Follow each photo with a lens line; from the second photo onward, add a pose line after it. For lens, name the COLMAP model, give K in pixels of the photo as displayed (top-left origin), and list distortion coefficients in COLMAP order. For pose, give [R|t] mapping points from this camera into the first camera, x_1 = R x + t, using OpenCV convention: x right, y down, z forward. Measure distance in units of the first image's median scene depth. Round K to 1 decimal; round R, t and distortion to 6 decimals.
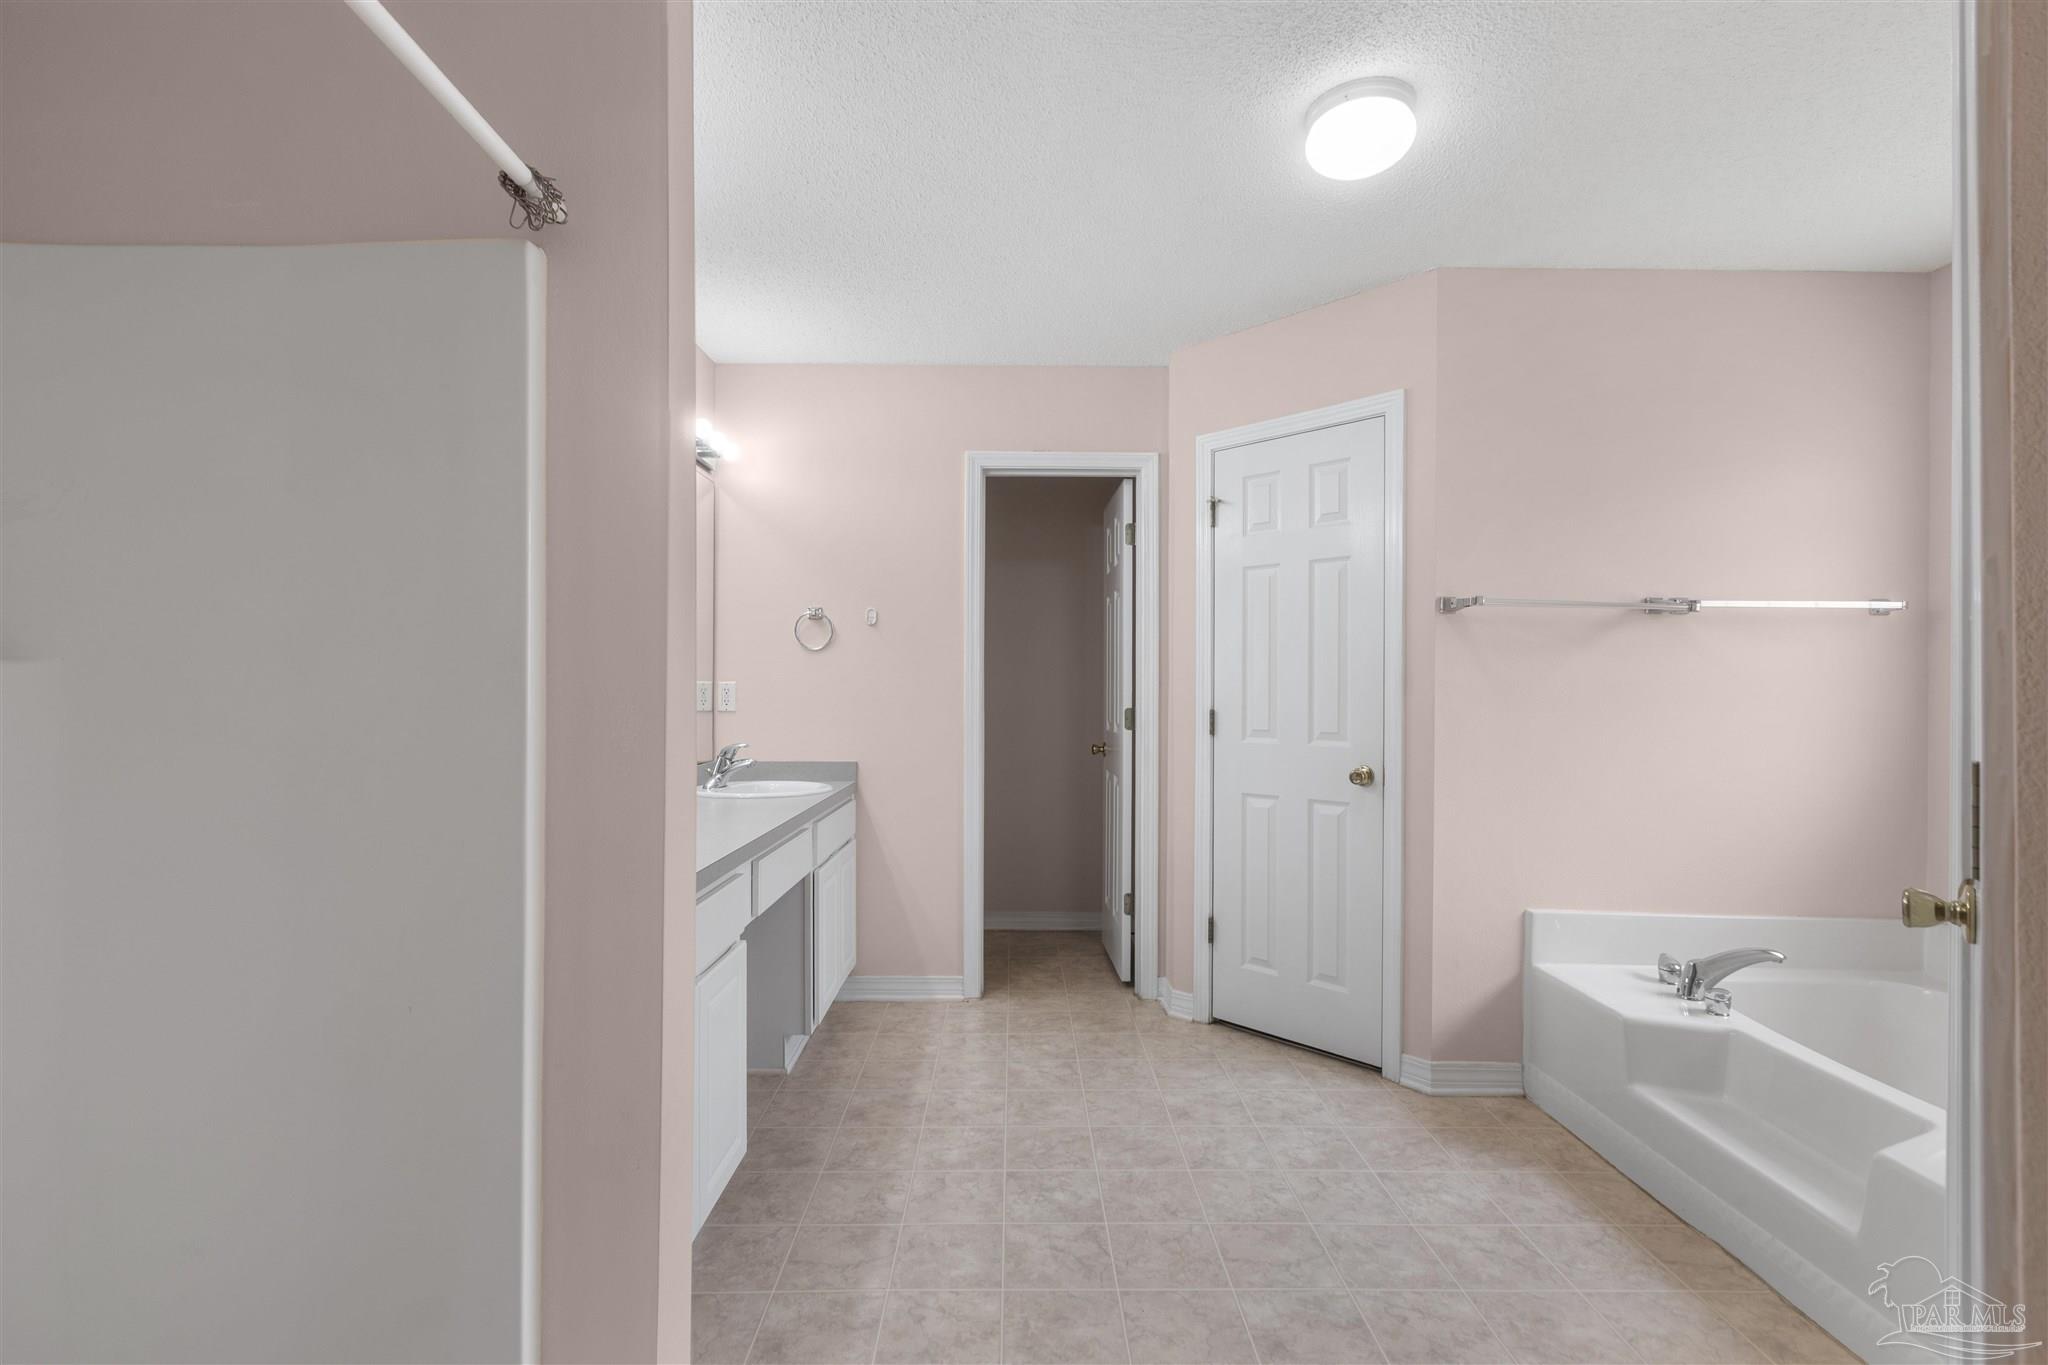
lens RADIAL K [[928.2, 0, 1025.4], [0, 928.2, 686.2], [0, 0, 1]] dist [0.017874, 0.000052]
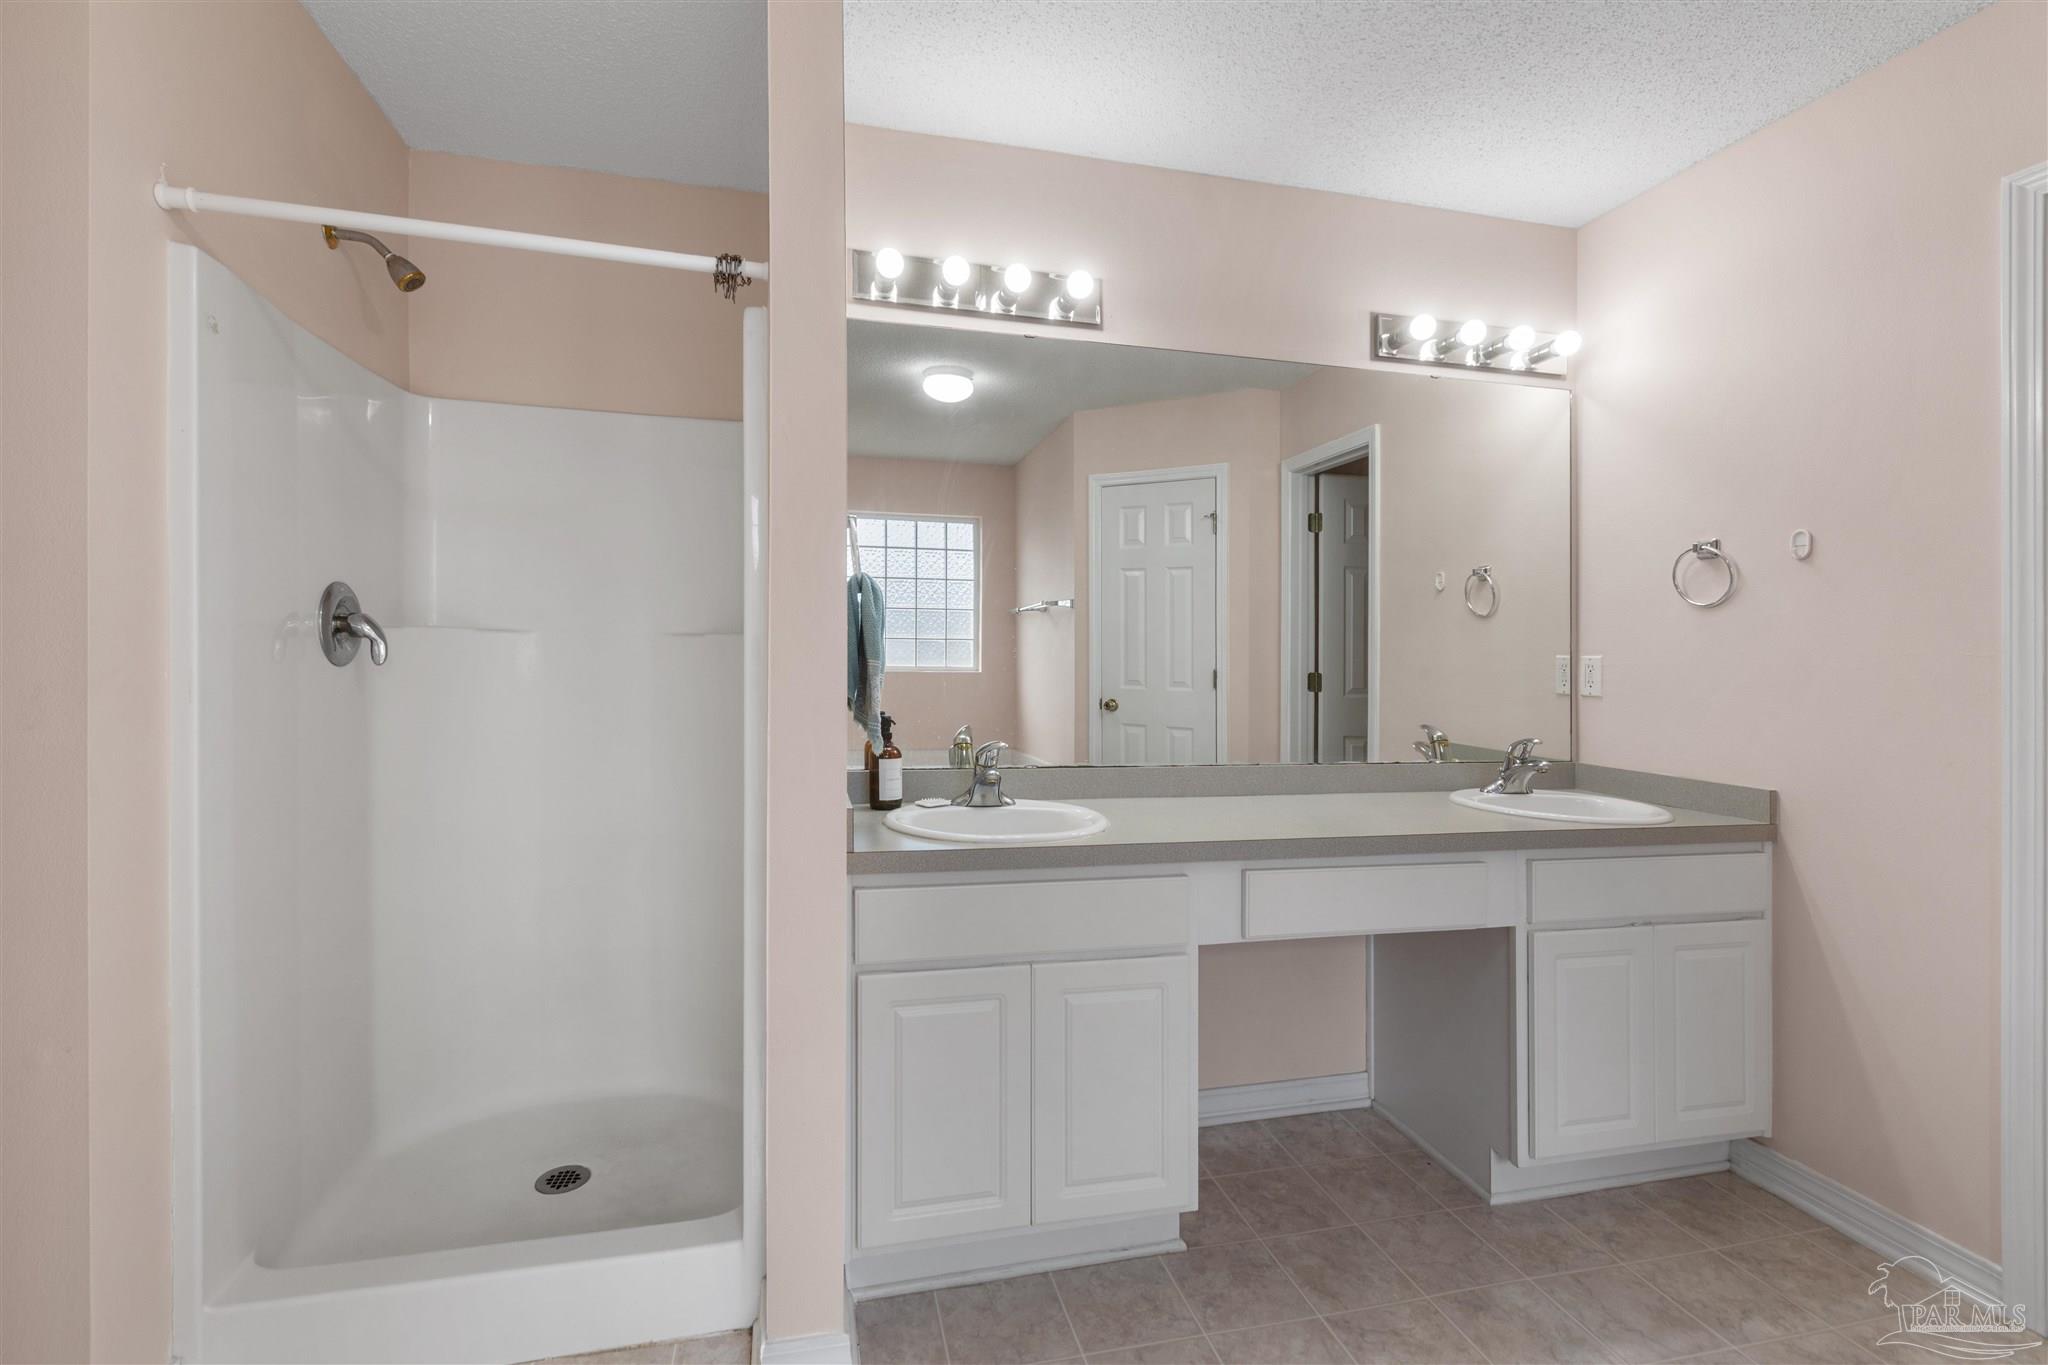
lens RADIAL K [[928.2, 0, 1026.9], [0, 928.2, 659.4], [0, 0, 1]] dist [0.017874, 0.000052]
pose [[0.222146, -0.000513, -0.975013, 0.302078], [-0.007027, 0.999973, -0.002127, 0.002567], [0.974988, 0.007324, 0.222137, 0.402171]]
